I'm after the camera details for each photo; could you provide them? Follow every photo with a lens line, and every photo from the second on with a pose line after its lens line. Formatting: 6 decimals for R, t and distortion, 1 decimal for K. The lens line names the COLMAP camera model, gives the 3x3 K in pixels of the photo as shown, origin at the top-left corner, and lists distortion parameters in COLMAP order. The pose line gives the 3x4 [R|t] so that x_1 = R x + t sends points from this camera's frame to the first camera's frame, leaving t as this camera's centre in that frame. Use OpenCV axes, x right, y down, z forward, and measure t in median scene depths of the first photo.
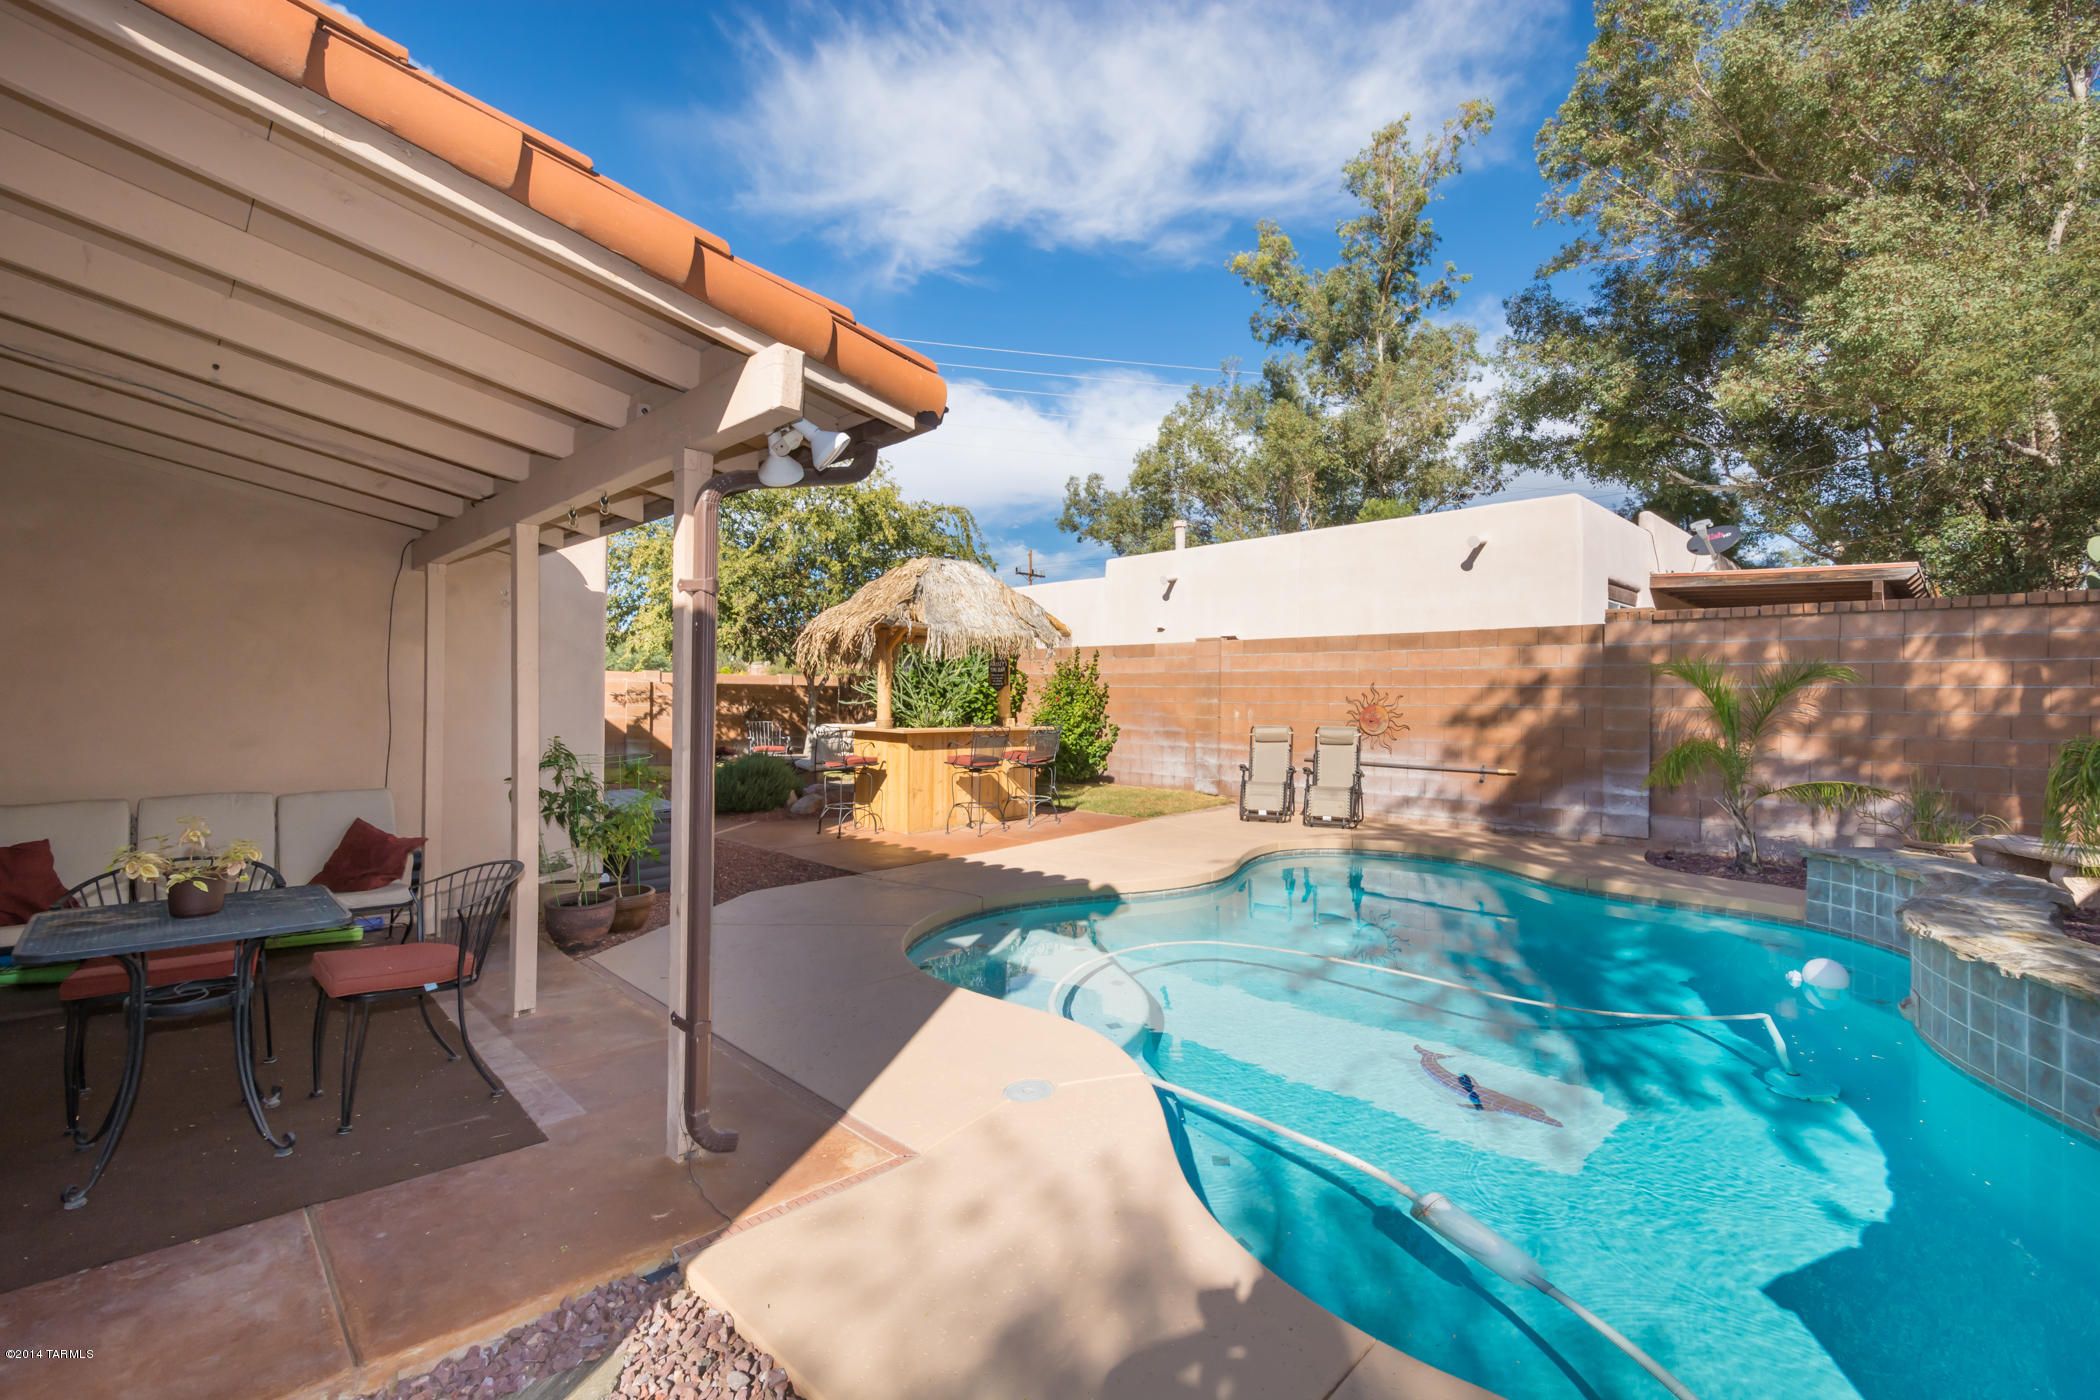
lens RADIAL K [[919.2, 0, 1058.7], [0, 919.2, 695.0], [0, 0, 1]] dist [0.021040, -0.007497]
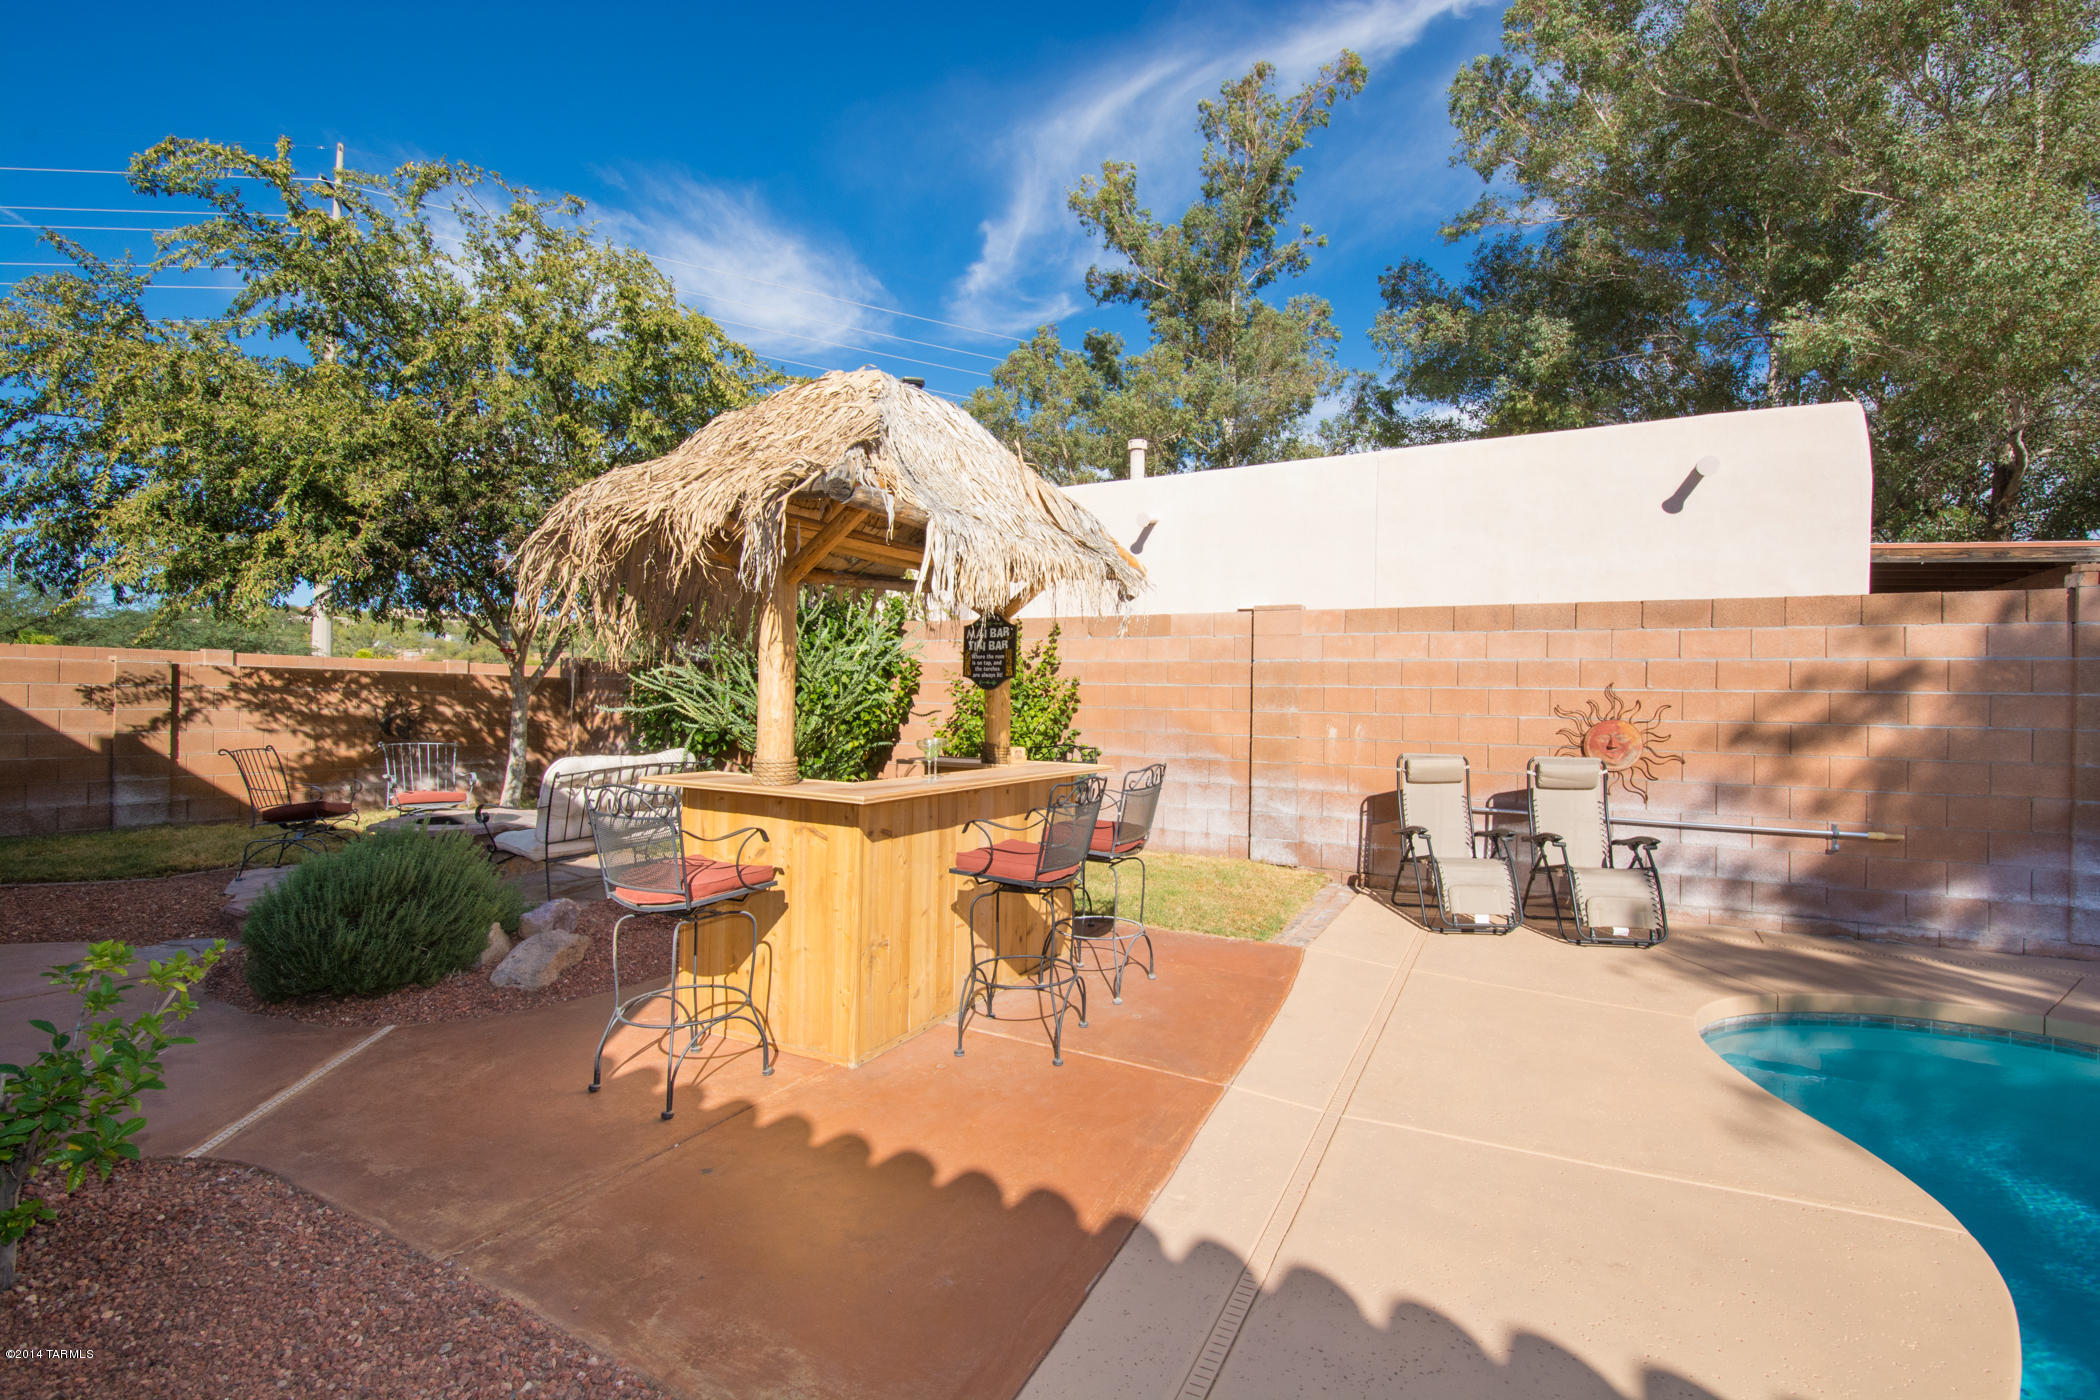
lens RADIAL K [[896.9, 0, 1053.2], [0, 896.9, 687.2], [0, 0, 1]] dist [-0.011229, -0.000173]
pose [[0.955107, 0.012501, 0.295996, -0.166060], [-0.010015, 0.999901, -0.009911, -0.001199], [-0.296091, 0.006501, 0.955138, 0.530670]]
